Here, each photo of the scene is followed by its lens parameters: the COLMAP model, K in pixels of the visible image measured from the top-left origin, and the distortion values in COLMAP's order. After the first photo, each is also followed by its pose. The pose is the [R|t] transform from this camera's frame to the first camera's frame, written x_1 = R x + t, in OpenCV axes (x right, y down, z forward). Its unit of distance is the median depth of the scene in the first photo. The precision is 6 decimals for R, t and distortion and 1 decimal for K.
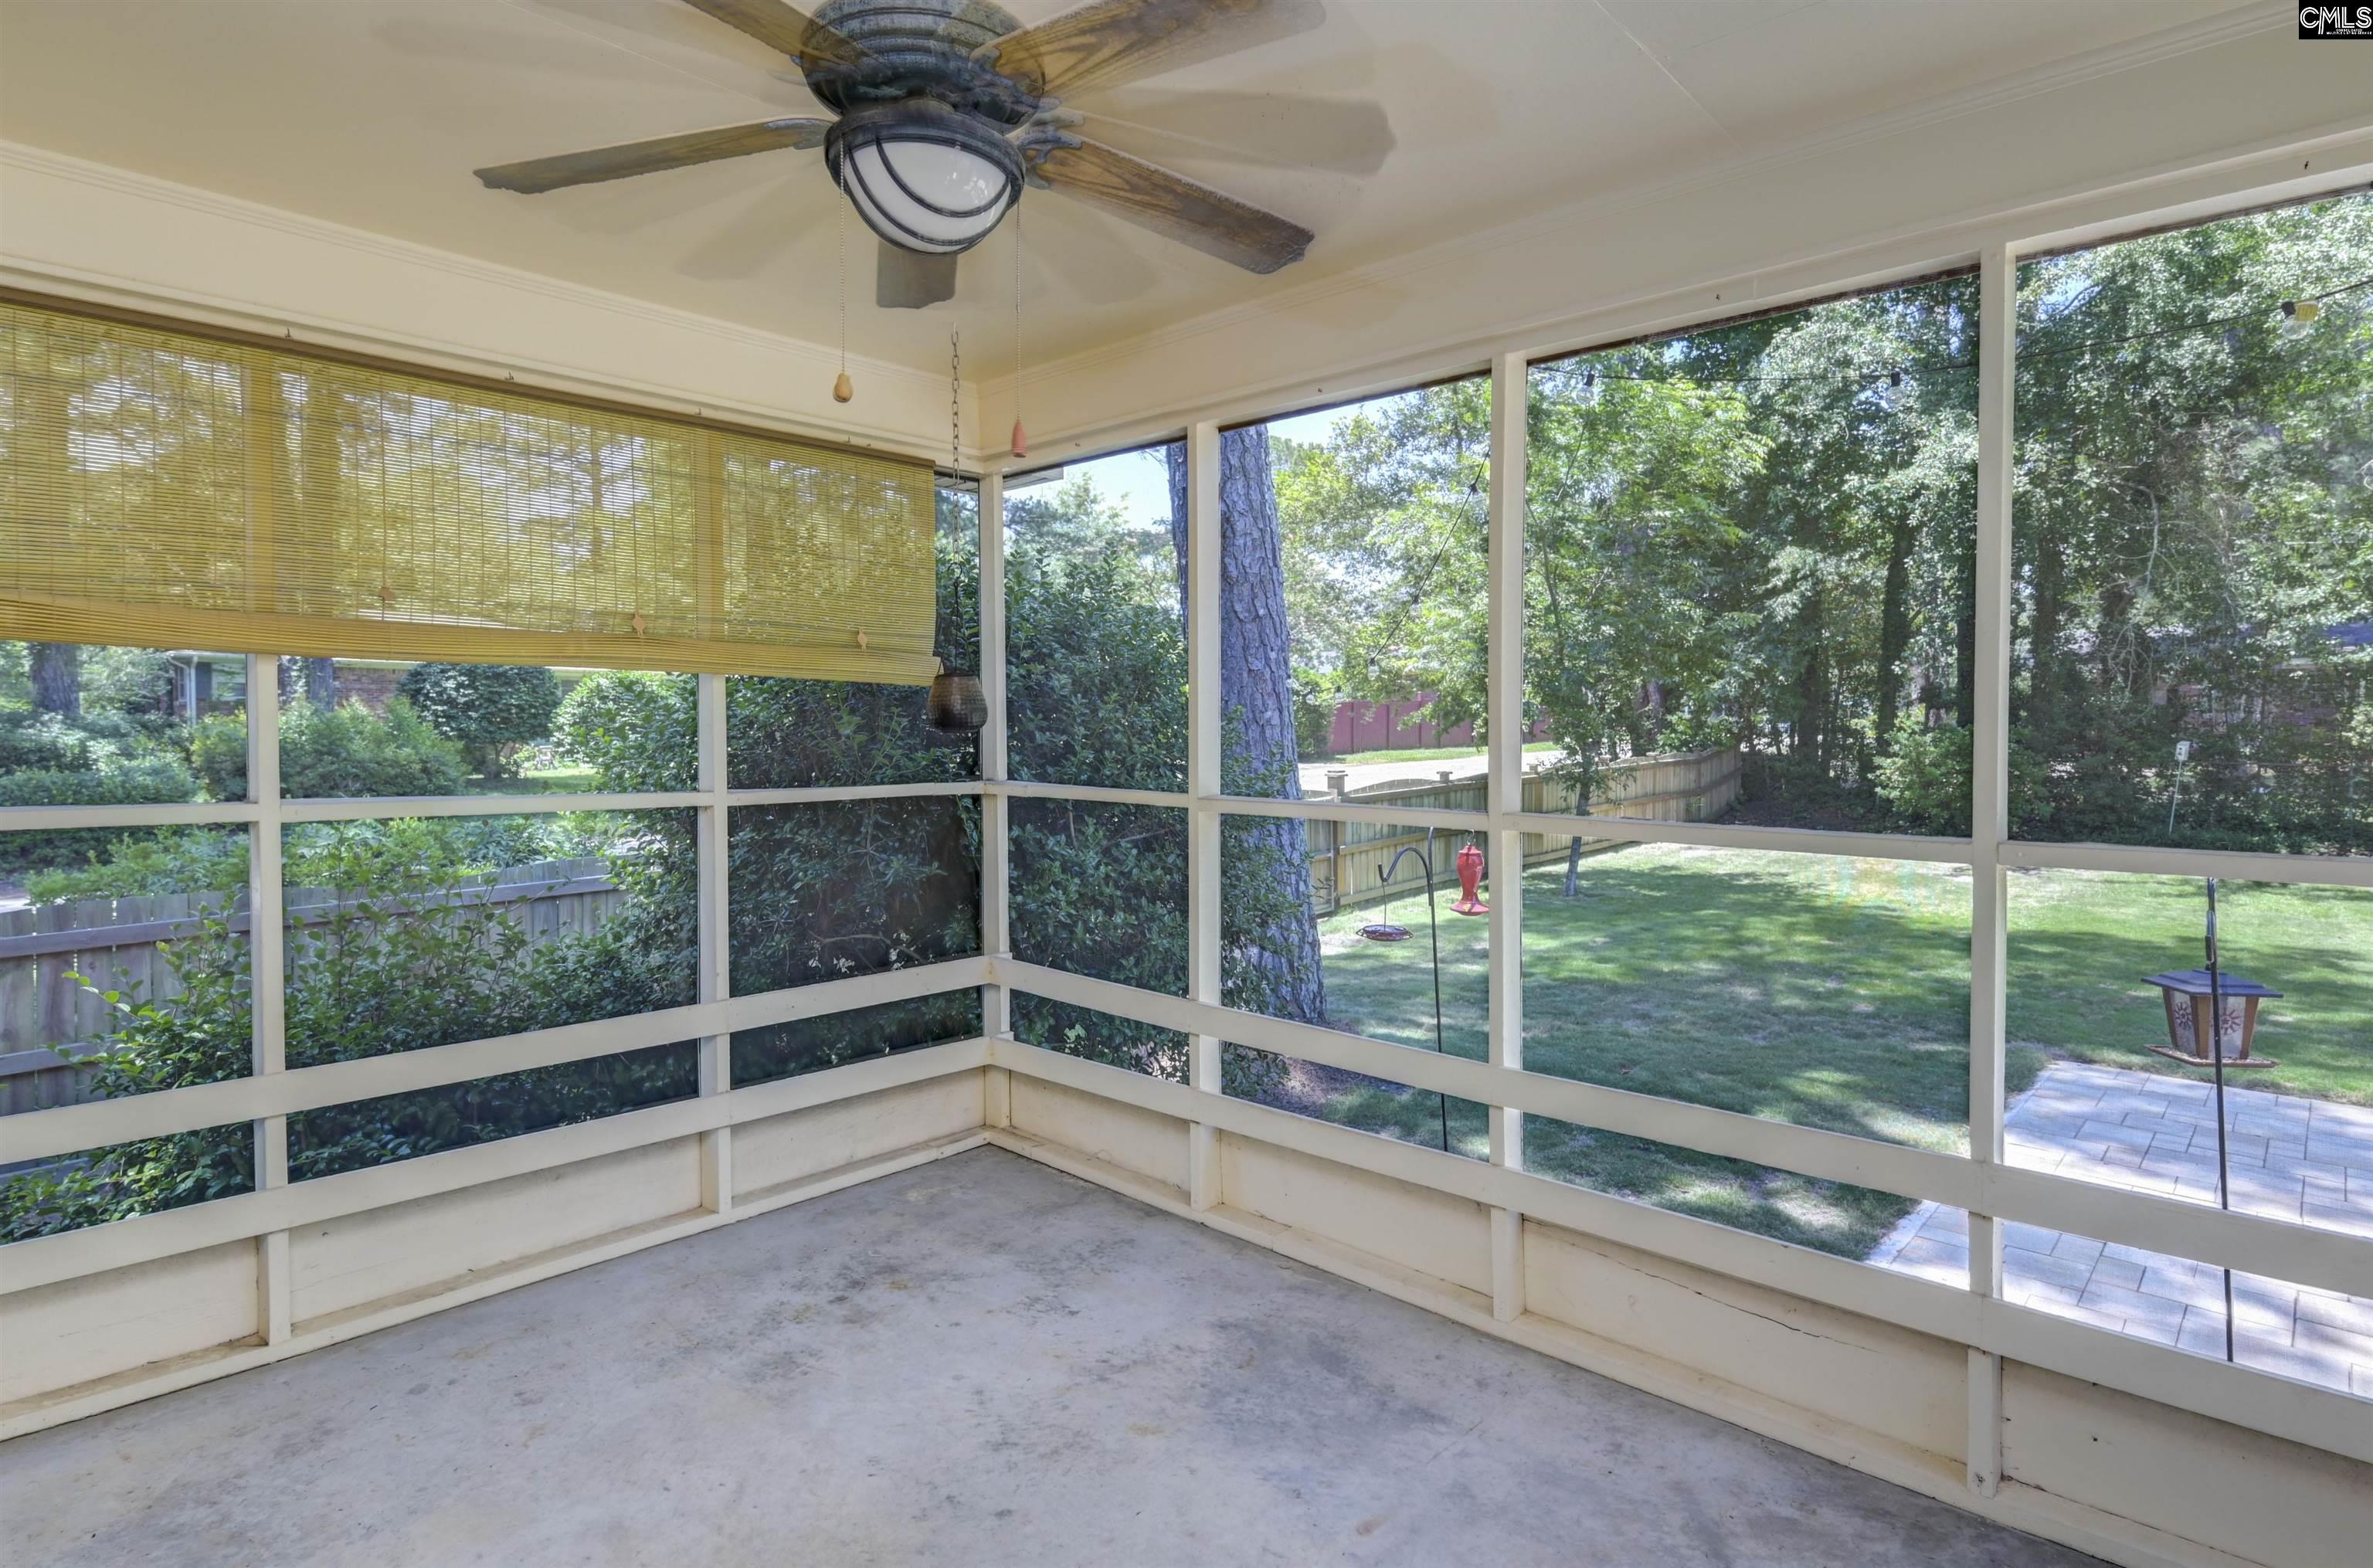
lens RADIAL K [[1239.4, 0, 1186.3], [0, 1239.4, 741.1], [0, 0, 1]] dist [-0.004452, -0.002455]
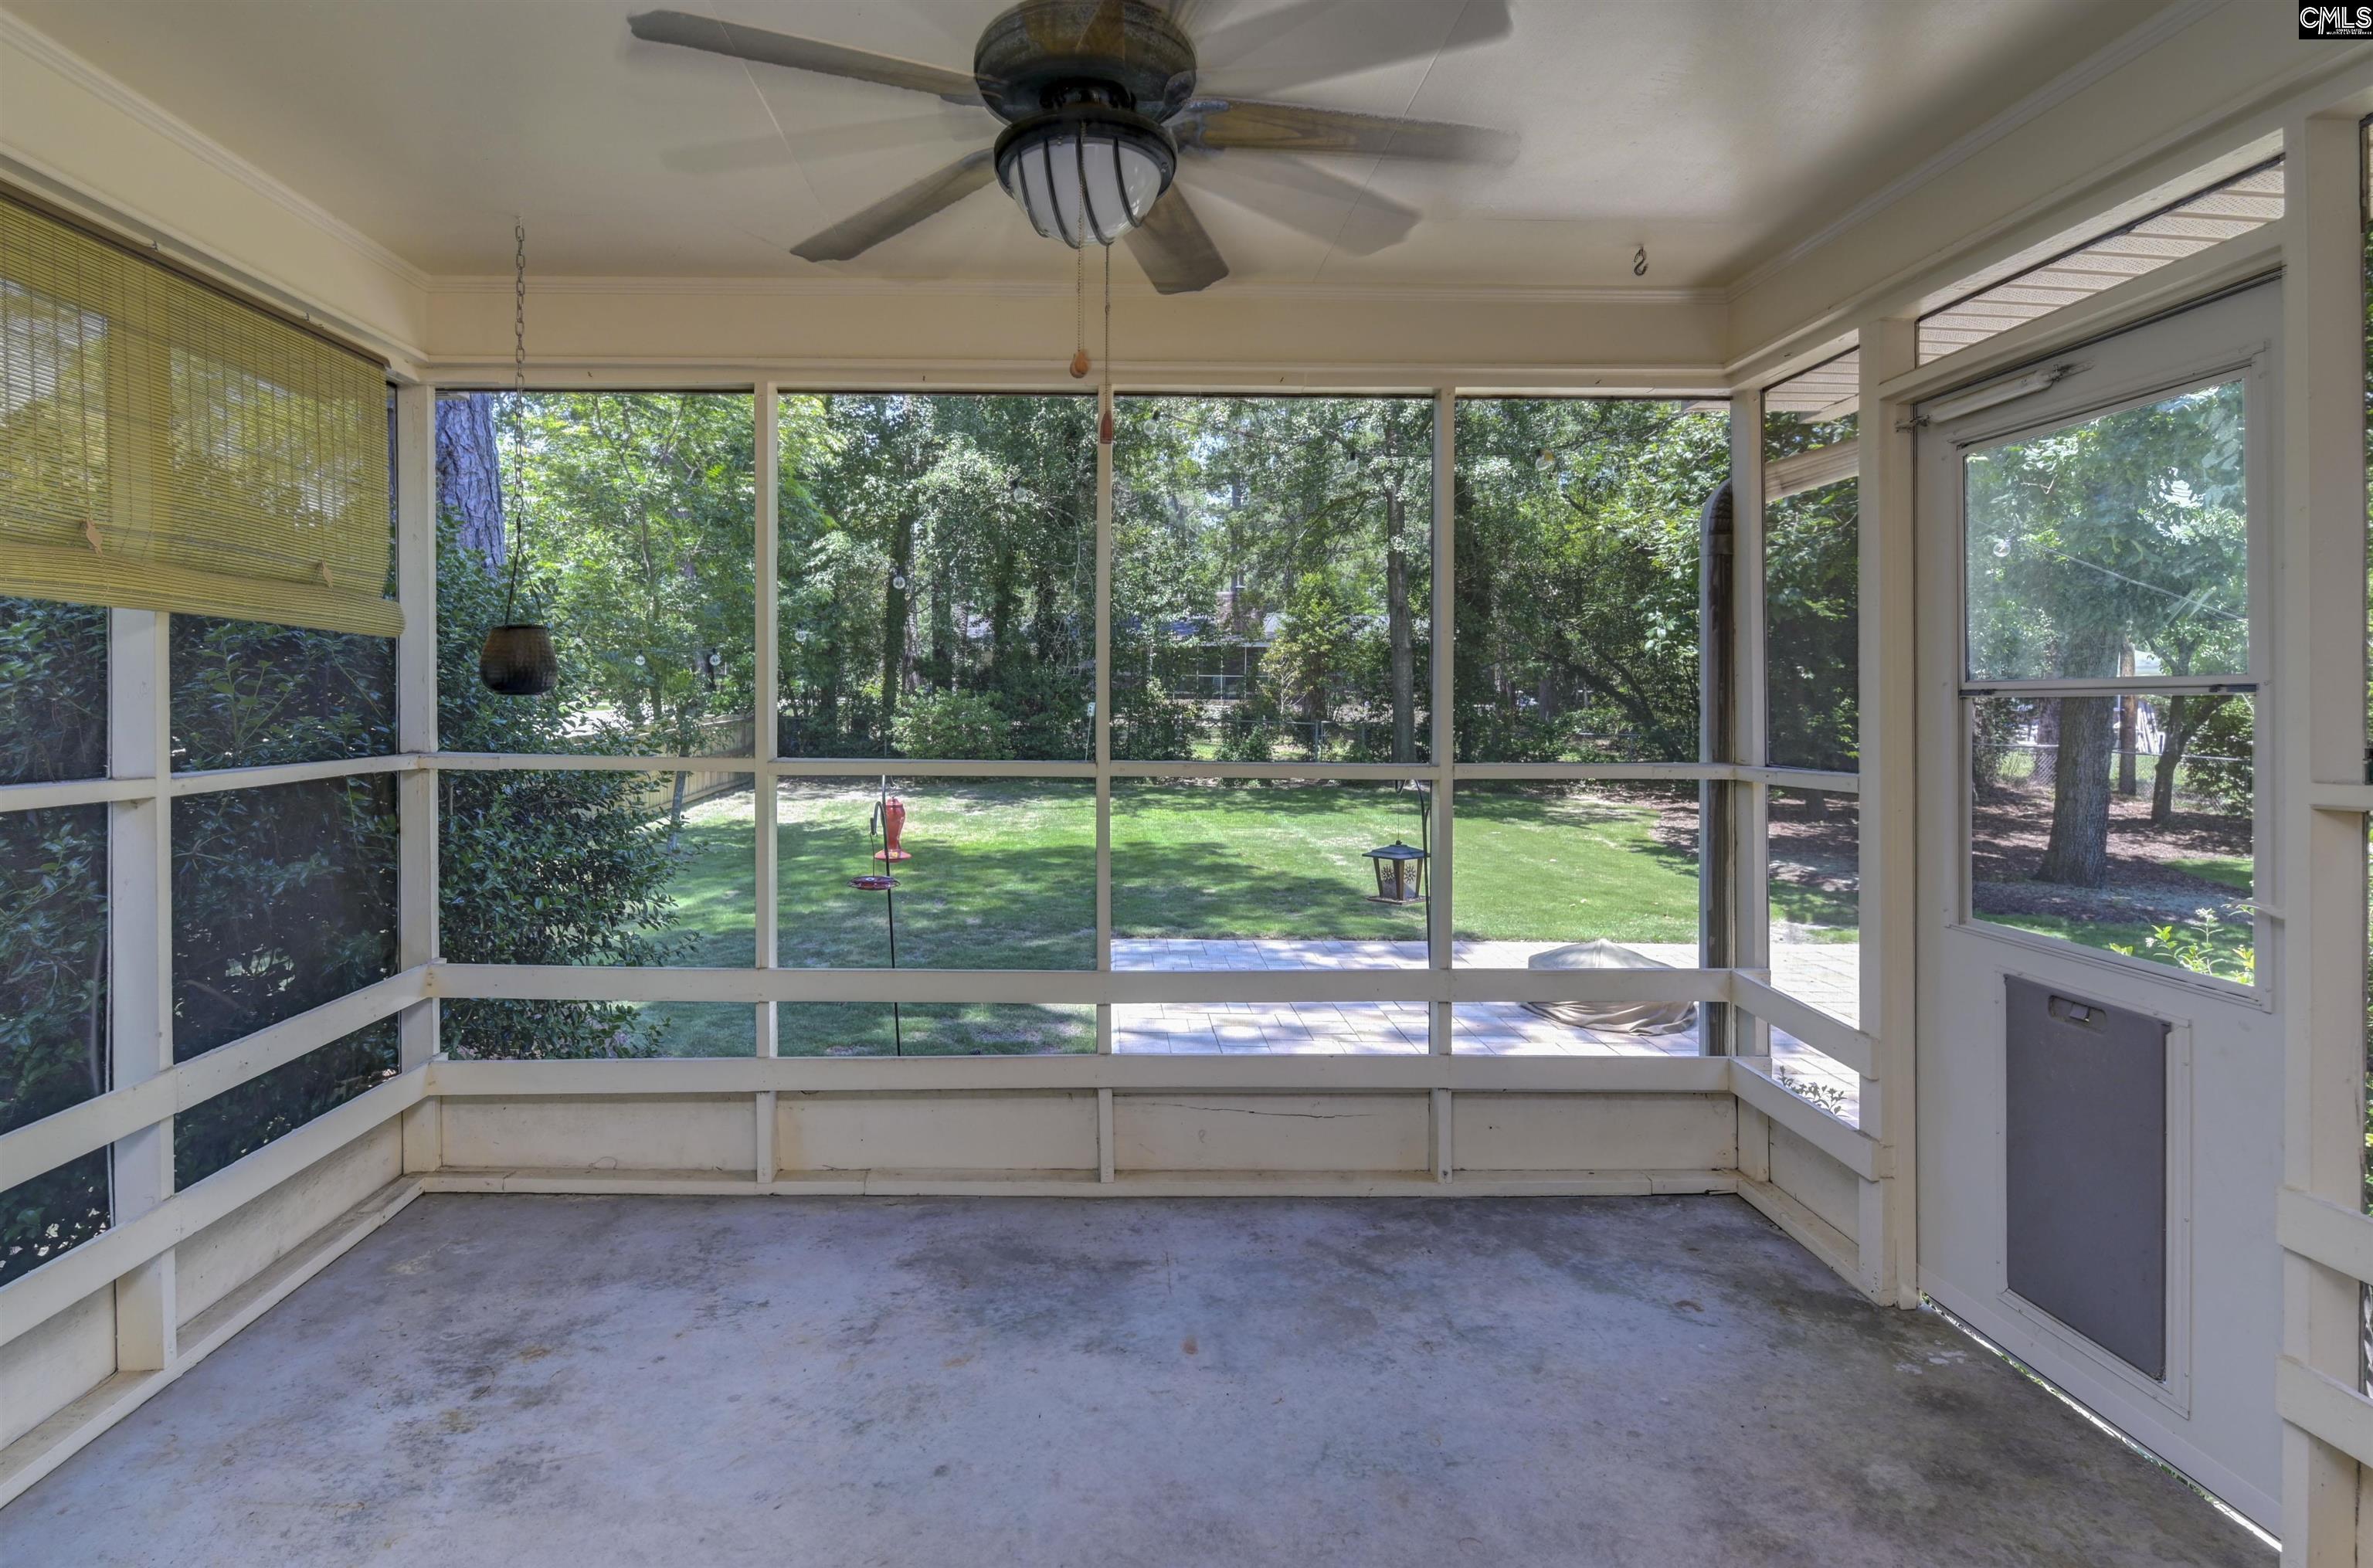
lens RADIAL K [[1163.2, 0, 1183.1], [0, 1163.2, 702.4], [0, 0, 1]] dist [-0.001586, -0.008269]
pose [[0.718489, -0.003048, 0.695532, -0.428642], [0.003714, 0.999993, 0.000546, -0.001863], [-0.695529, 0.002191, 0.718495, 0.116169]]
